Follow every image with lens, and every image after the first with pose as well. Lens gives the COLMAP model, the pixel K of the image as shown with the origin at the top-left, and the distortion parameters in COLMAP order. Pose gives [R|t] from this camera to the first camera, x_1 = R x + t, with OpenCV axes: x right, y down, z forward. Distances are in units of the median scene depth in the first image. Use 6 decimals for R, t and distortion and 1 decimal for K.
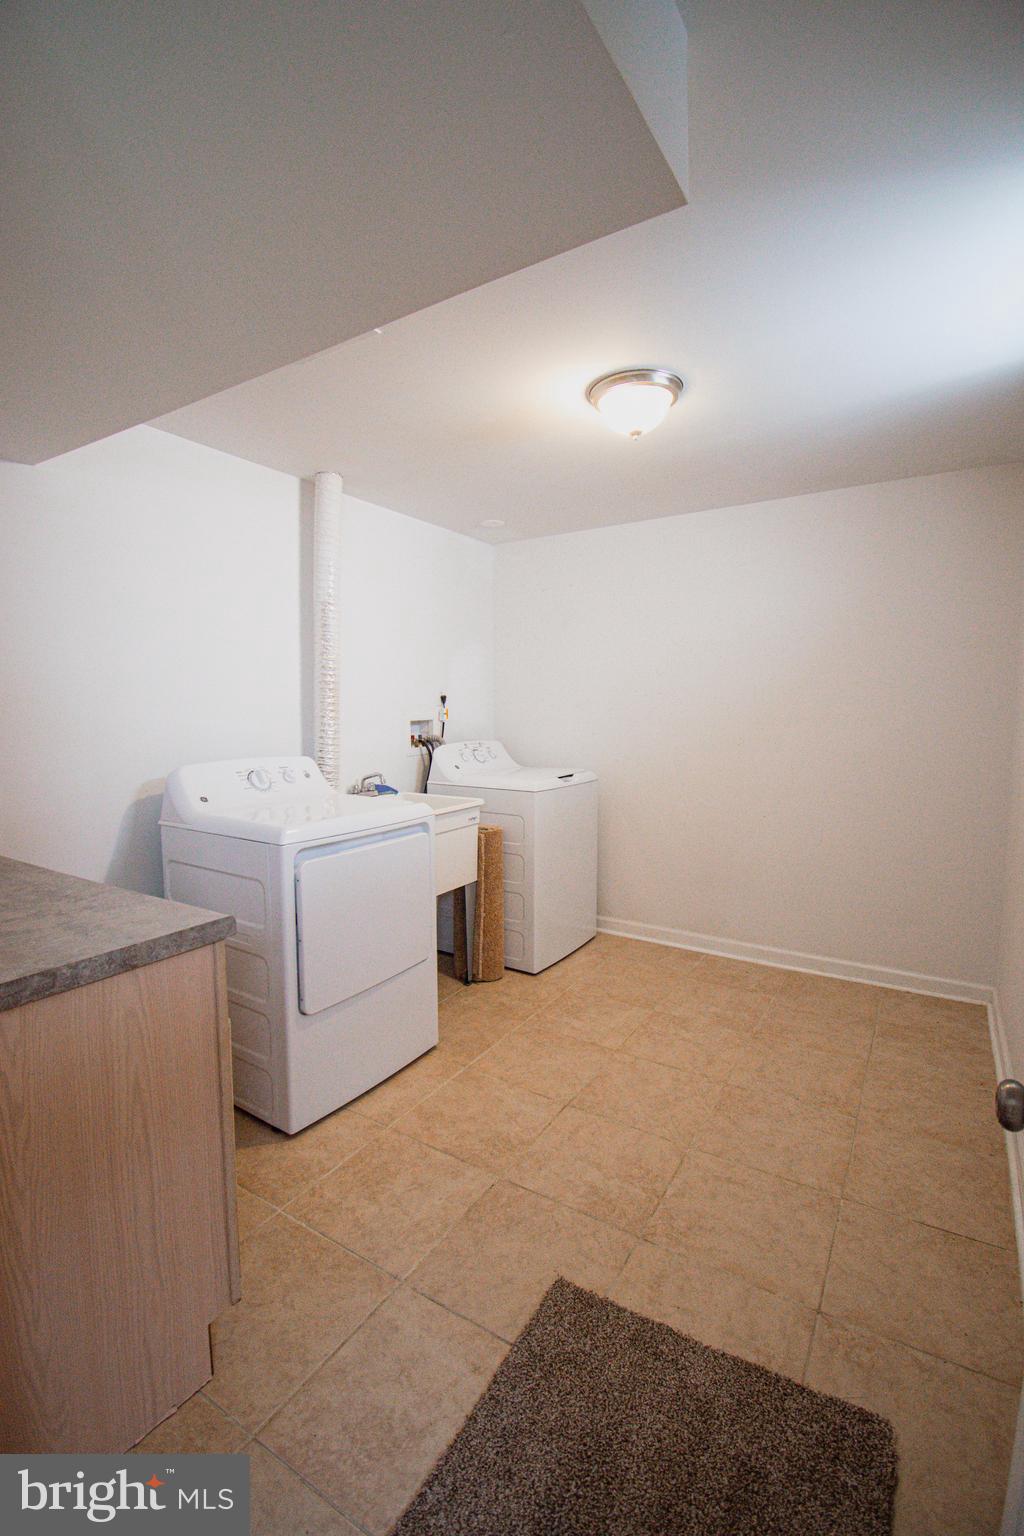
lens RADIAL K [[689.4, 0, 506.5], [0, 689.4, 771.5], [0, 0, 1]] dist [0.017092, -0.022103]
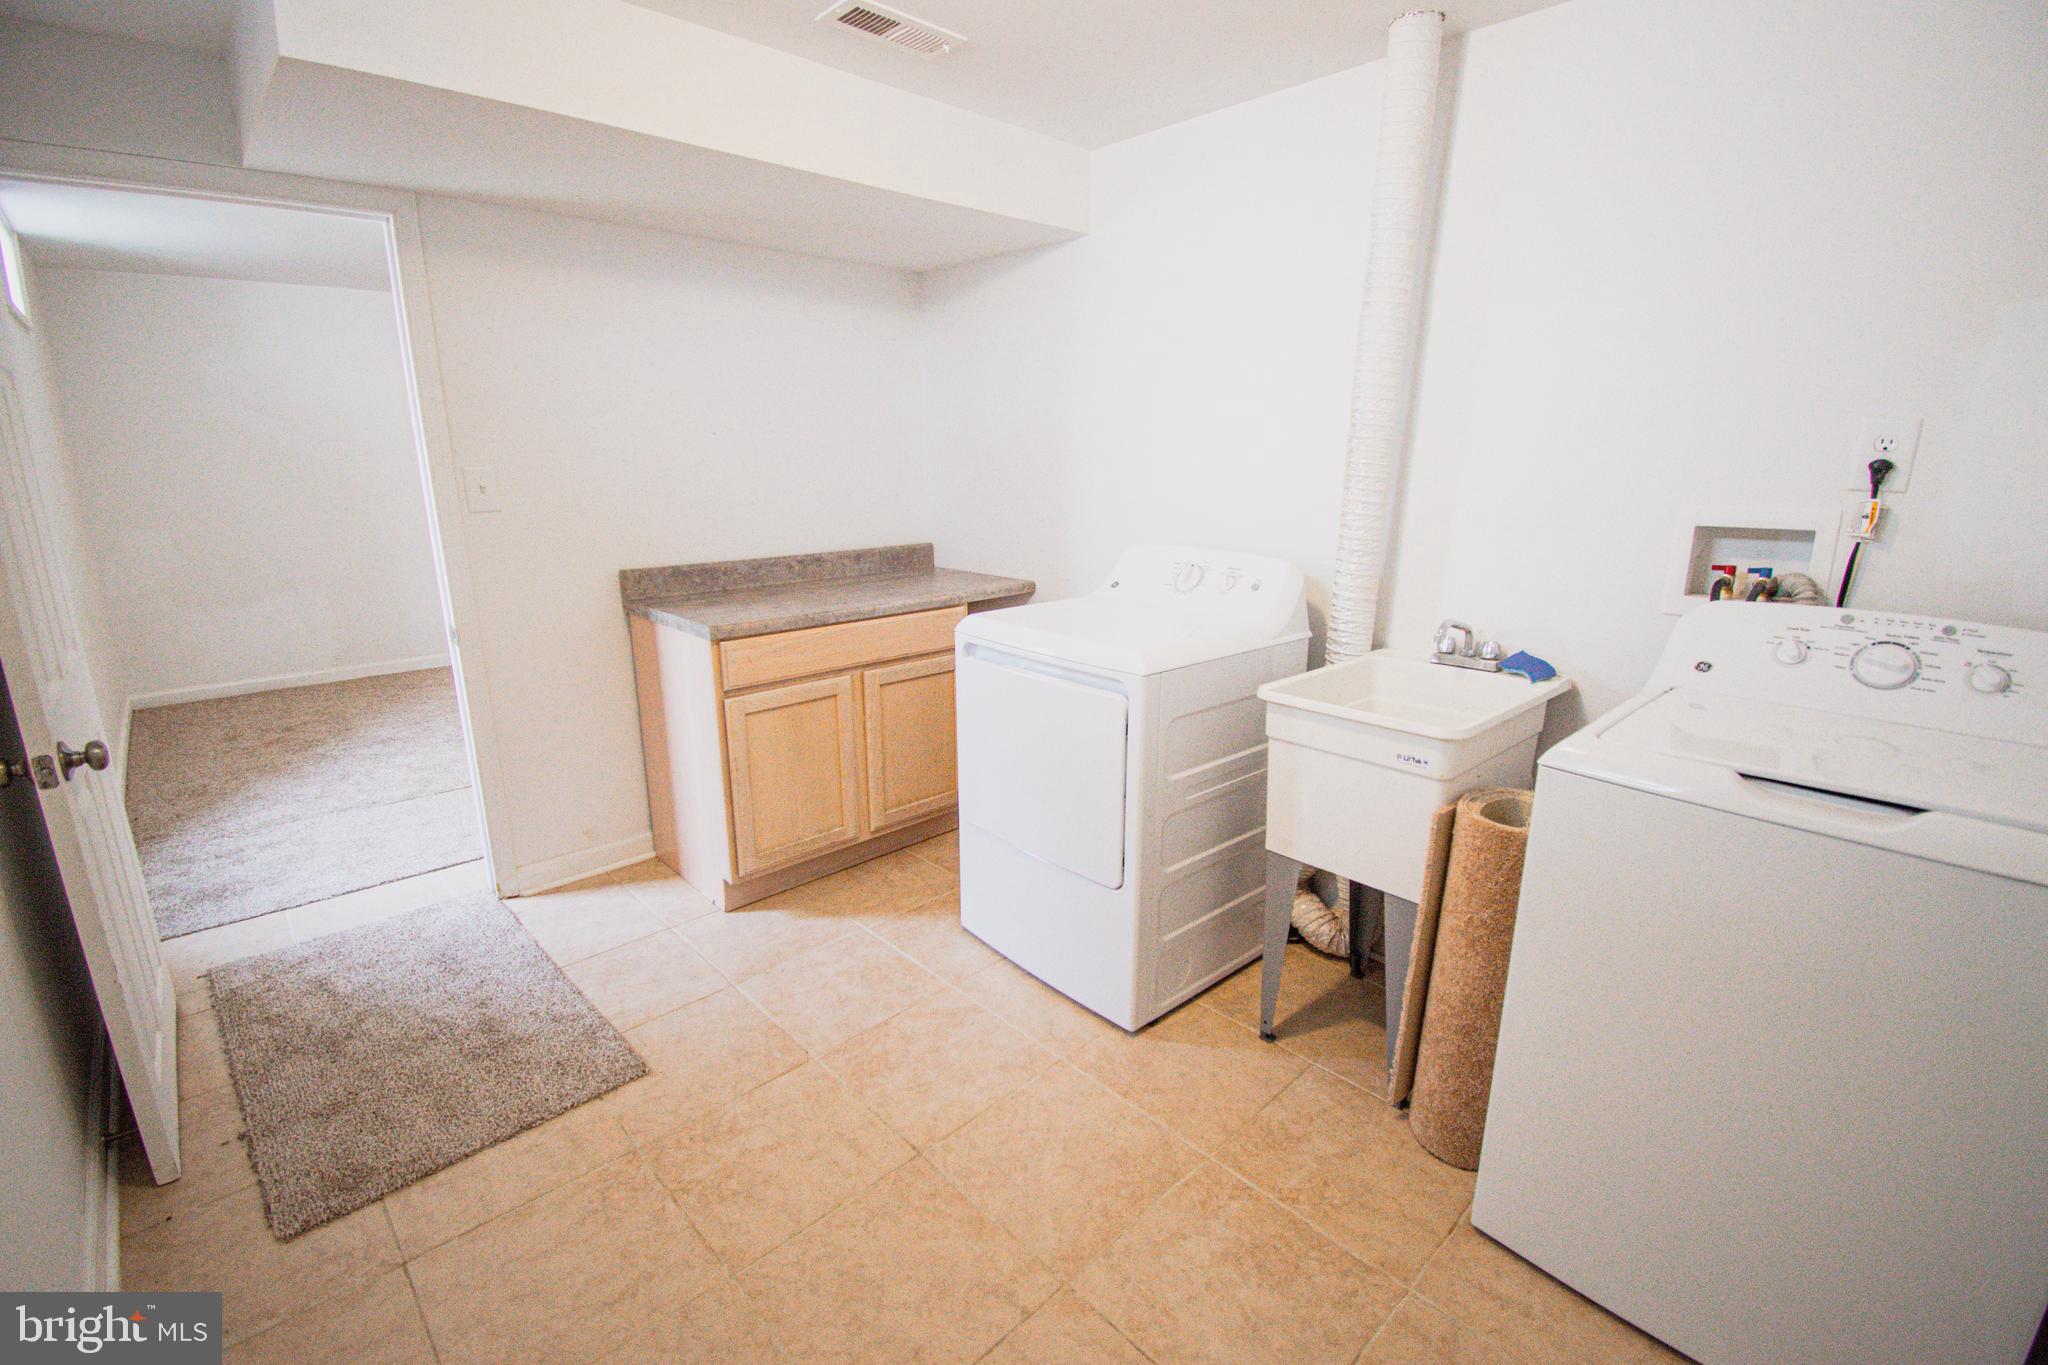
lens RADIAL K [[919.2, 0, 1027.4], [0, 919.2, 675.4], [0, 0, 1]] dist [0.017092, -0.022103]
pose [[-0.254345, 0.243875, -0.935860, 0.584508], [-0.087396, 0.957928, 0.273378, -0.129099], [0.963157, 0.151322, -0.222330, 0.970272]]
